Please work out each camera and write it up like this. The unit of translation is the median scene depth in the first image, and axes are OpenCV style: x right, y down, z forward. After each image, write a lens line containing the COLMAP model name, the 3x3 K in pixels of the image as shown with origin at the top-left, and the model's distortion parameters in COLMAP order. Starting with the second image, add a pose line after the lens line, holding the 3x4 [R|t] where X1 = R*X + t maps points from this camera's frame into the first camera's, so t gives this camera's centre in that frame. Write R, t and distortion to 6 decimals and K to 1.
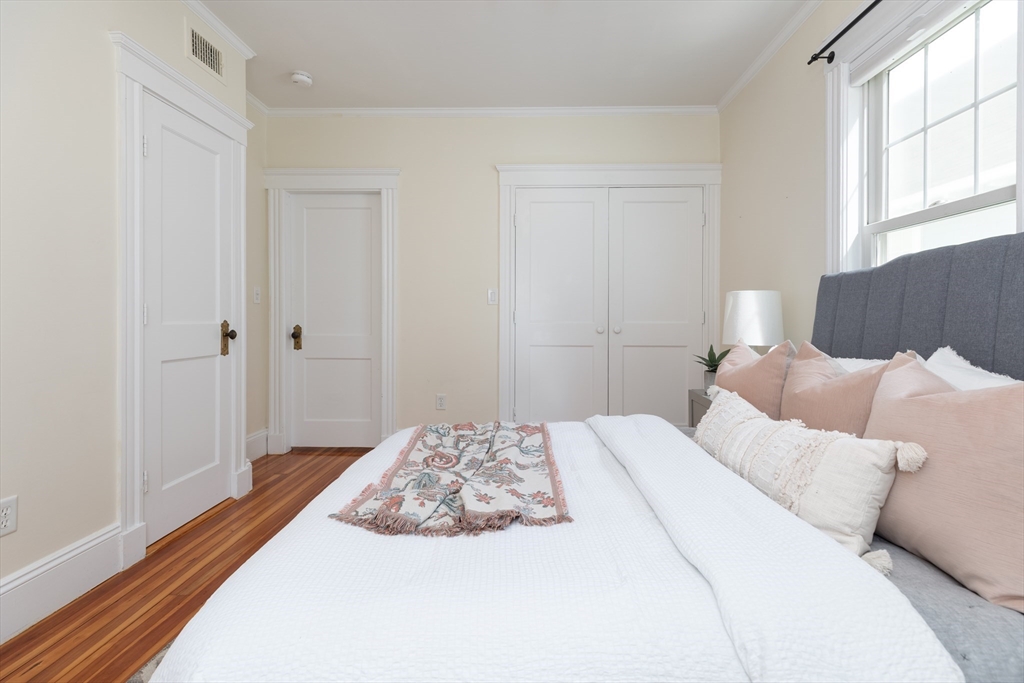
lens RADIAL K [[472.4, 0, 512.7], [0, 472.4, 319.9], [0, 0, 1]] dist [0.007945, -0.001341]
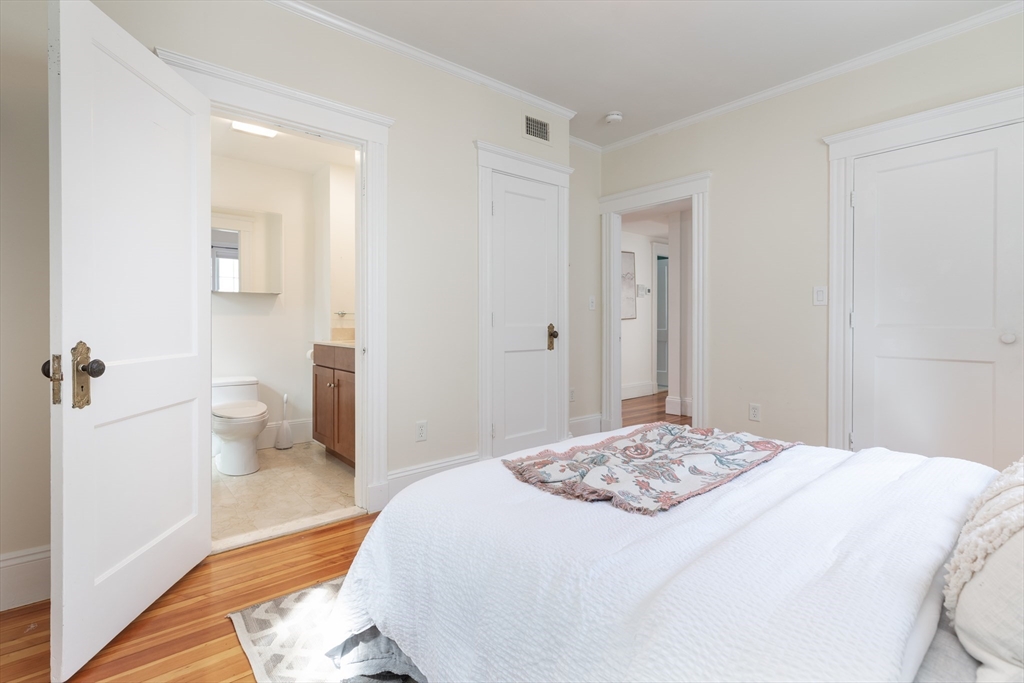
lens RADIAL K [[472.4, 0, 500.9], [0, 472.4, 322.3], [0, 0, 1]] dist [0.007945, -0.001341]
pose [[0.654622, -0.001580, -0.755954, 0.308291], [-0.000028, 0.999998, -0.002114, -0.000008], [0.755956, 0.001405, 0.654621, 0.026863]]
